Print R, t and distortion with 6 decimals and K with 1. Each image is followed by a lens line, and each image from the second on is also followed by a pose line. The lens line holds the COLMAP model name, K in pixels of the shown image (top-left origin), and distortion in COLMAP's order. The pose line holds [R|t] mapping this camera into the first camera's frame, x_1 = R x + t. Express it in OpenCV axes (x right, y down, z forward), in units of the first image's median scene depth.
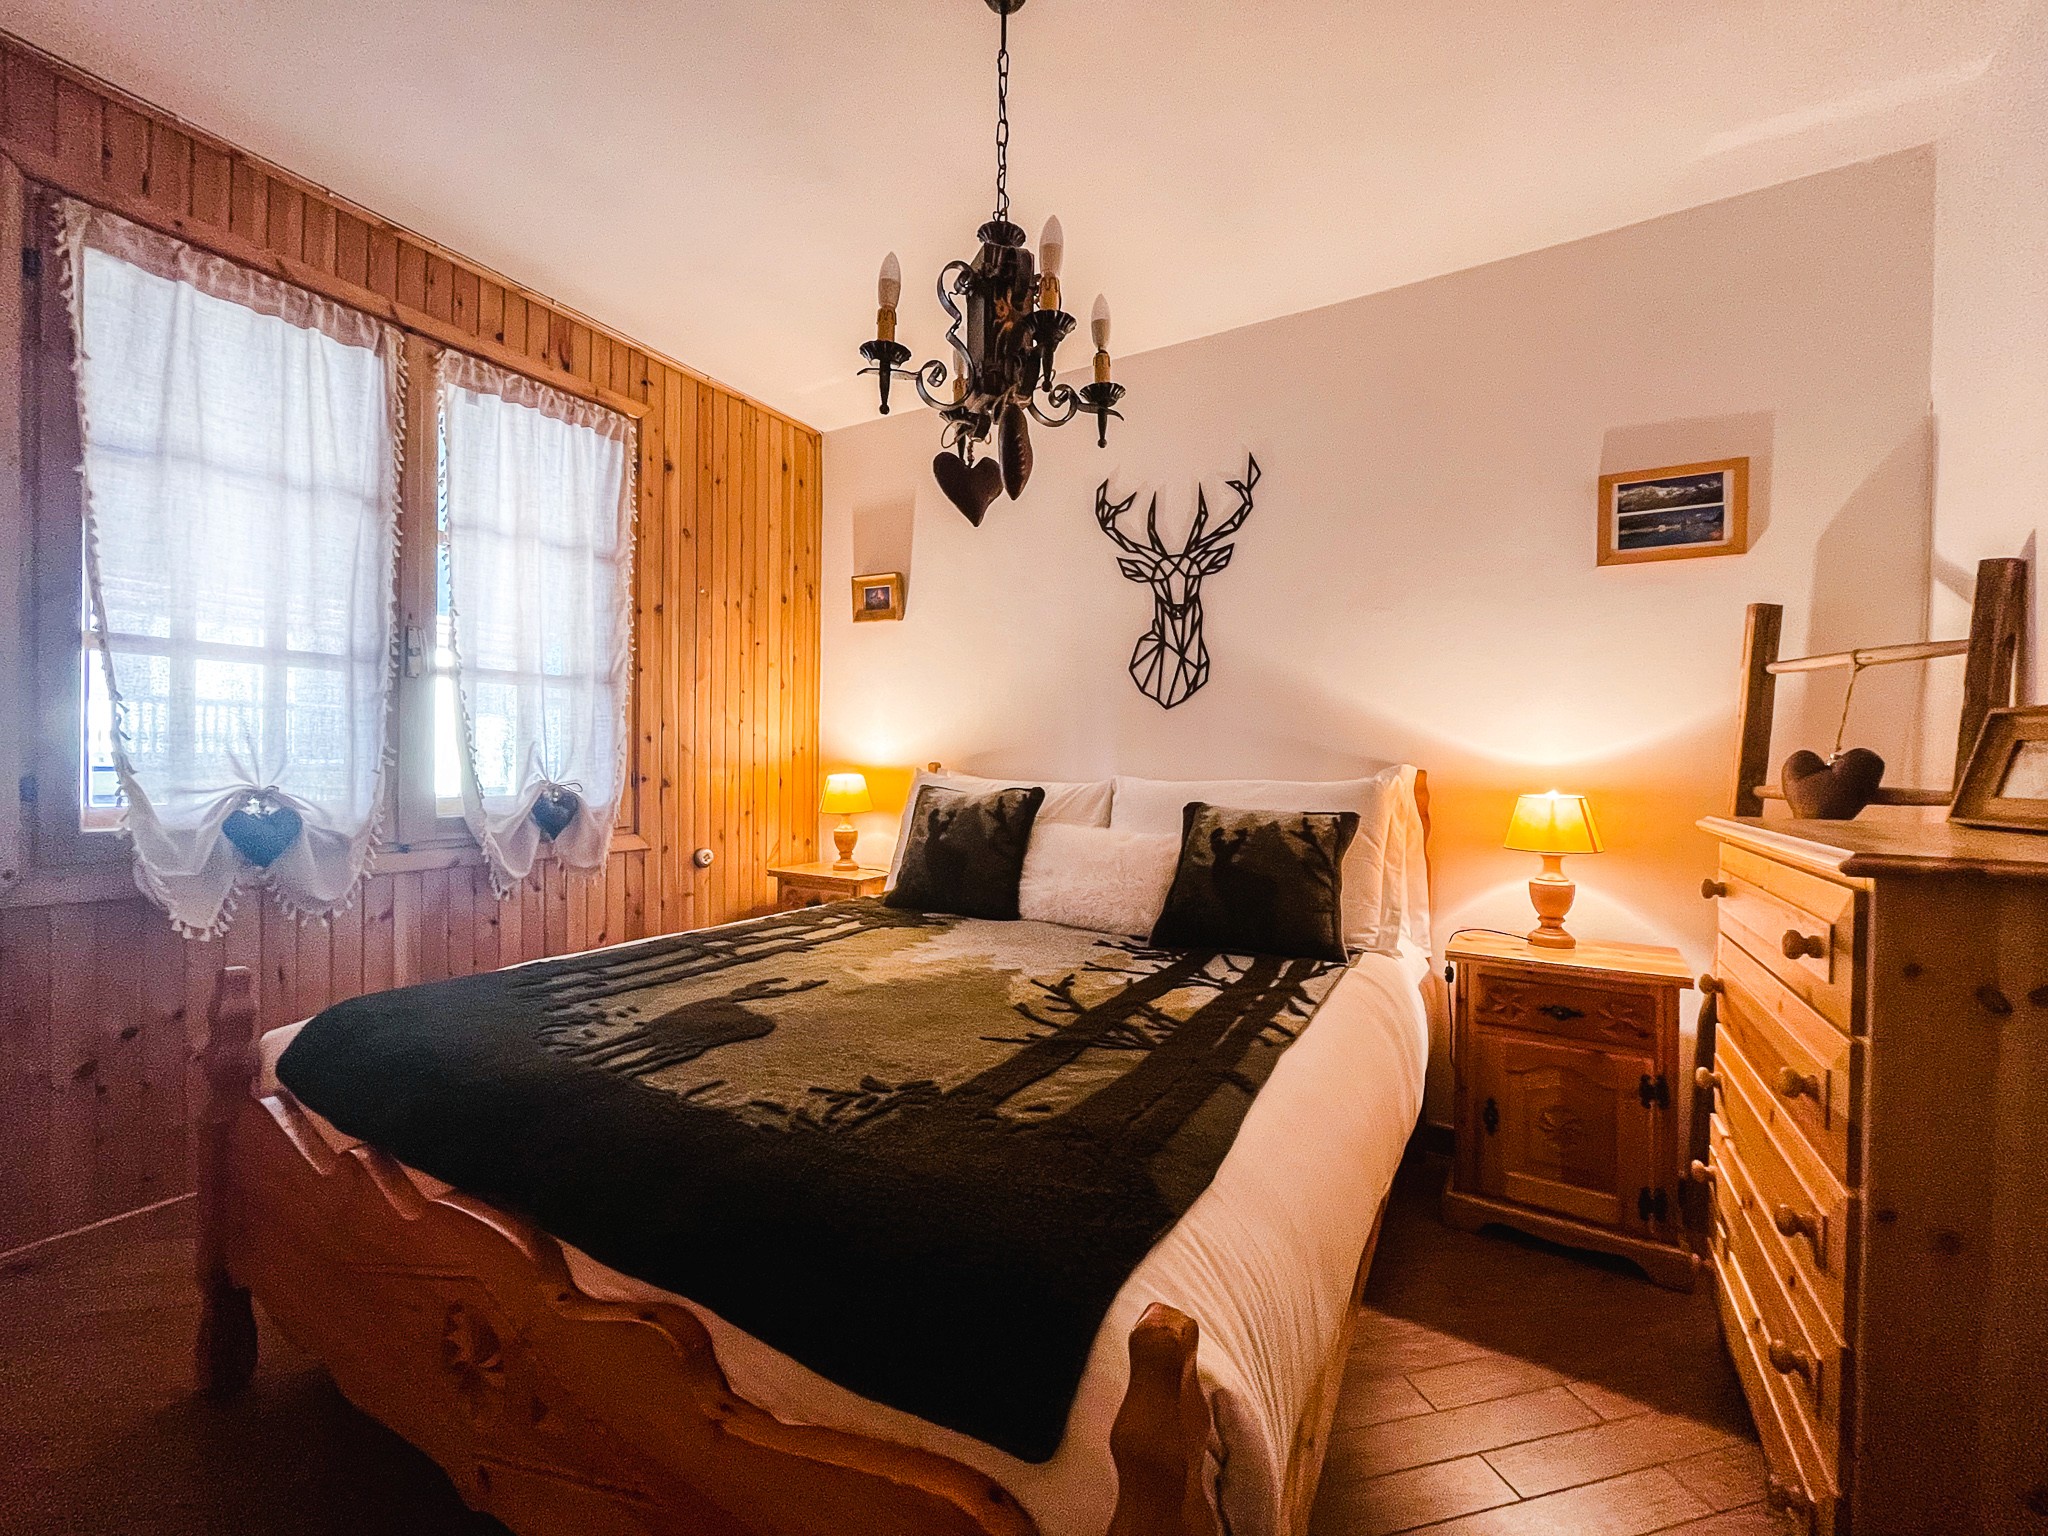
lens RADIAL K [[830.6, 0, 1018.0], [0, 830.6, 769.1], [0, 0, 1]] dist [-0.004329, -0.000281]
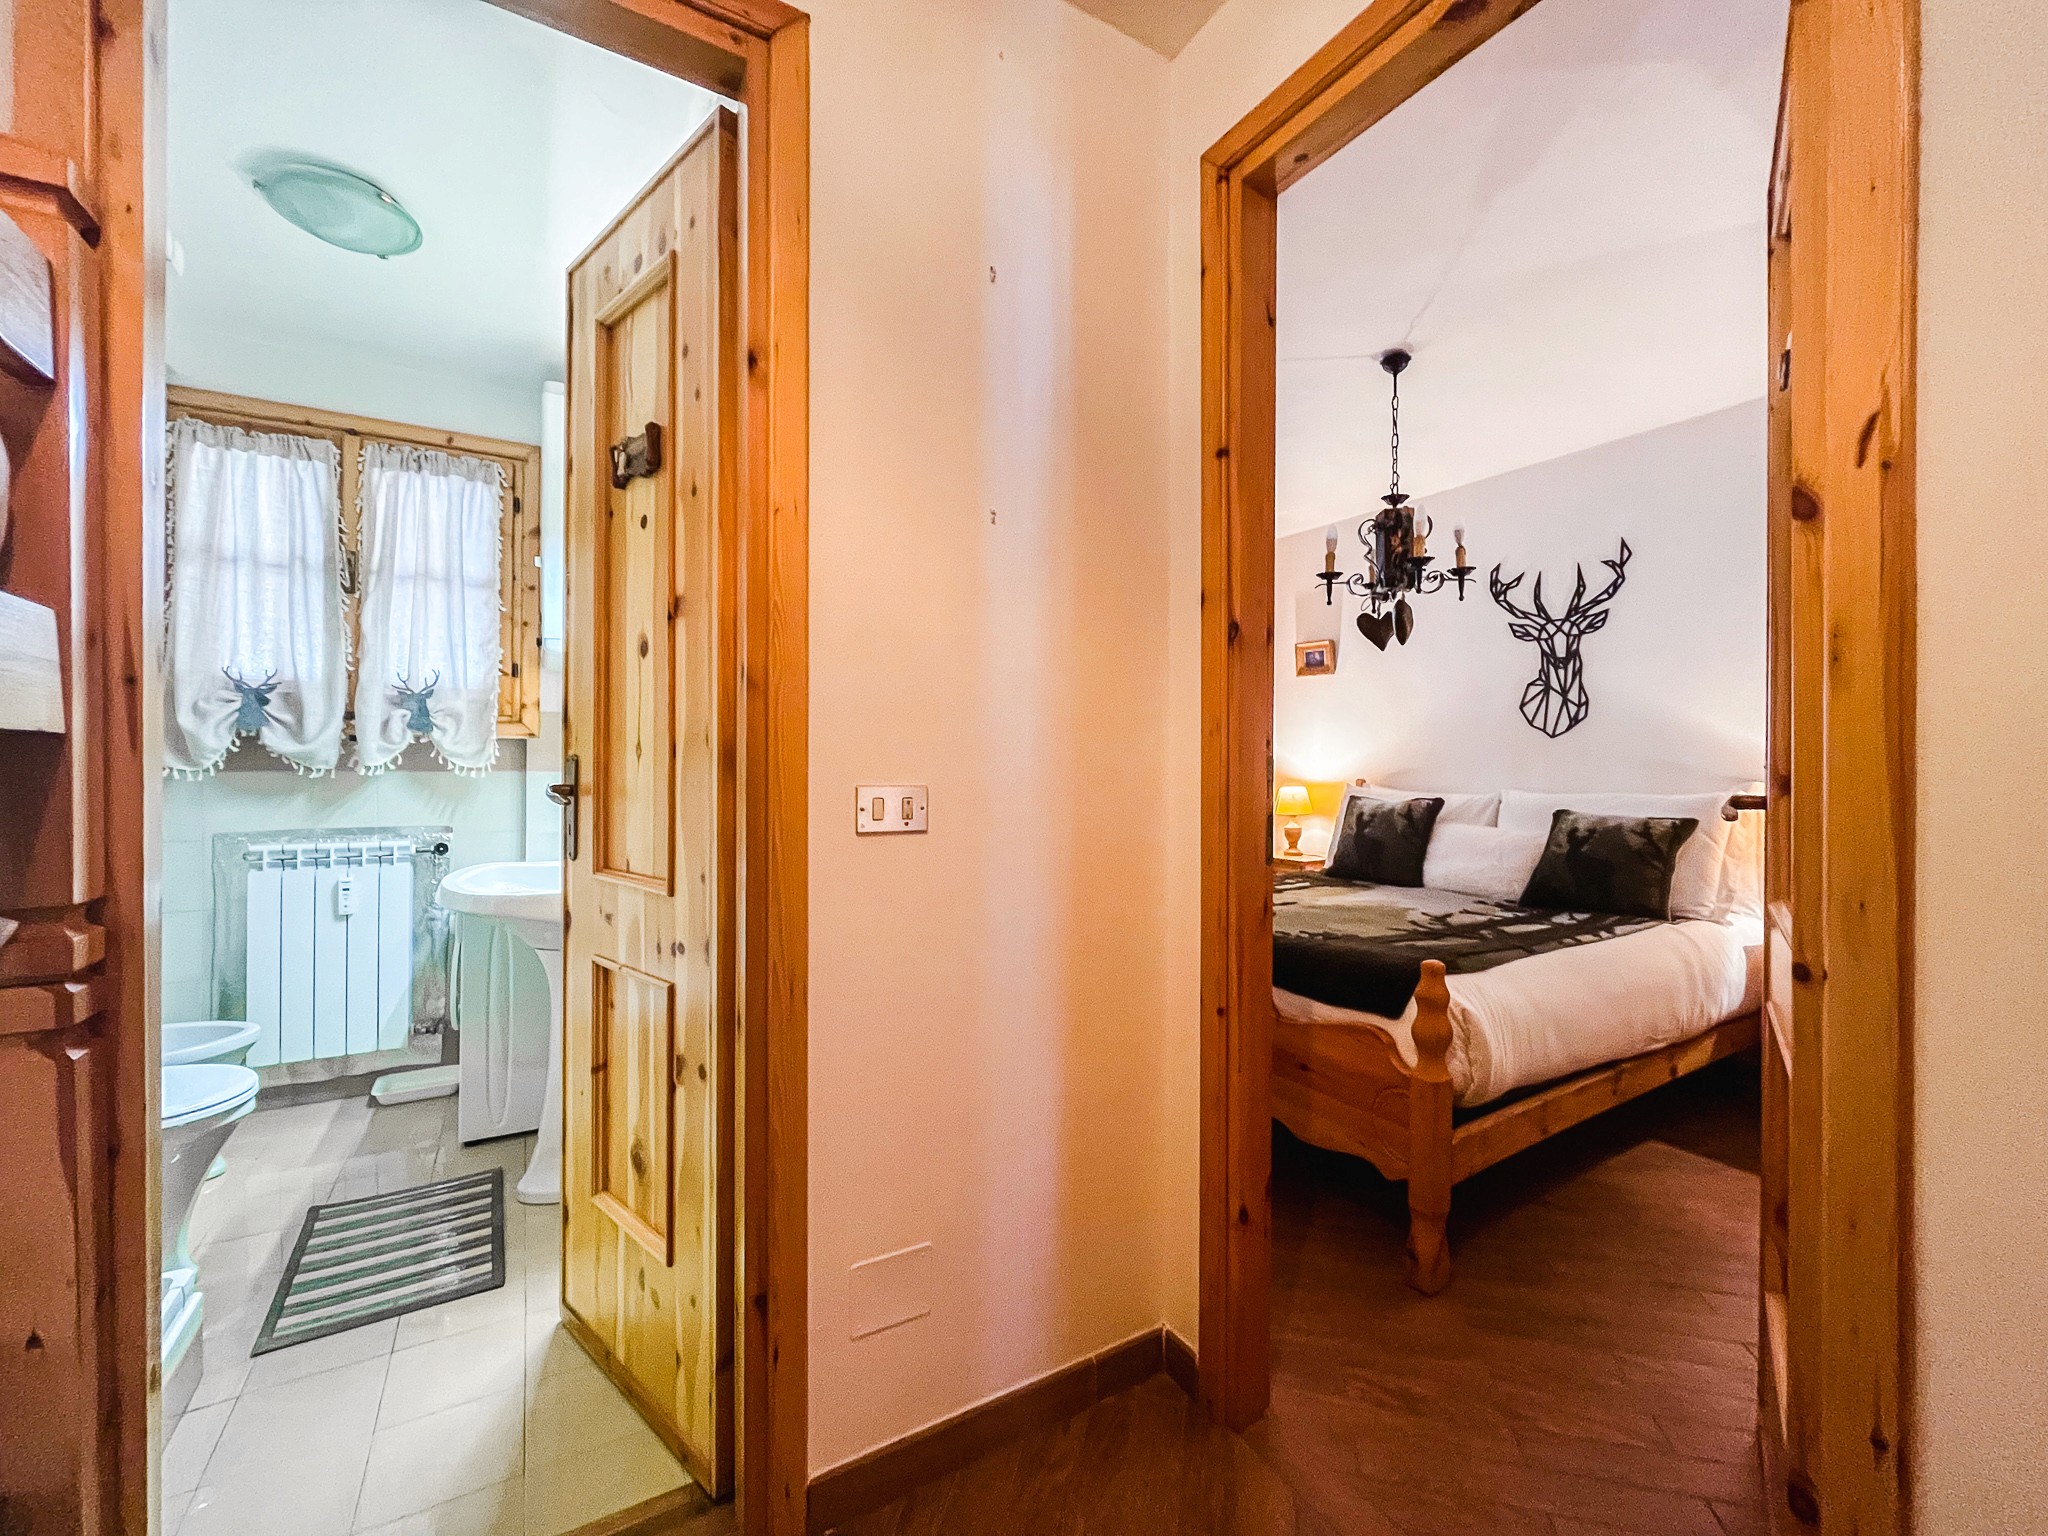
lens RADIAL K [[830.6, 0, 1018.9], [0, 830.6, 769.7], [0, 0, 1]] dist [-0.004329, -0.000281]
pose [[0.880375, -0.008234, -0.474208, 0.063080], [0.004094, 0.999944, -0.009764, -0.014309], [0.474262, 0.006654, 0.880359, -0.564794]]
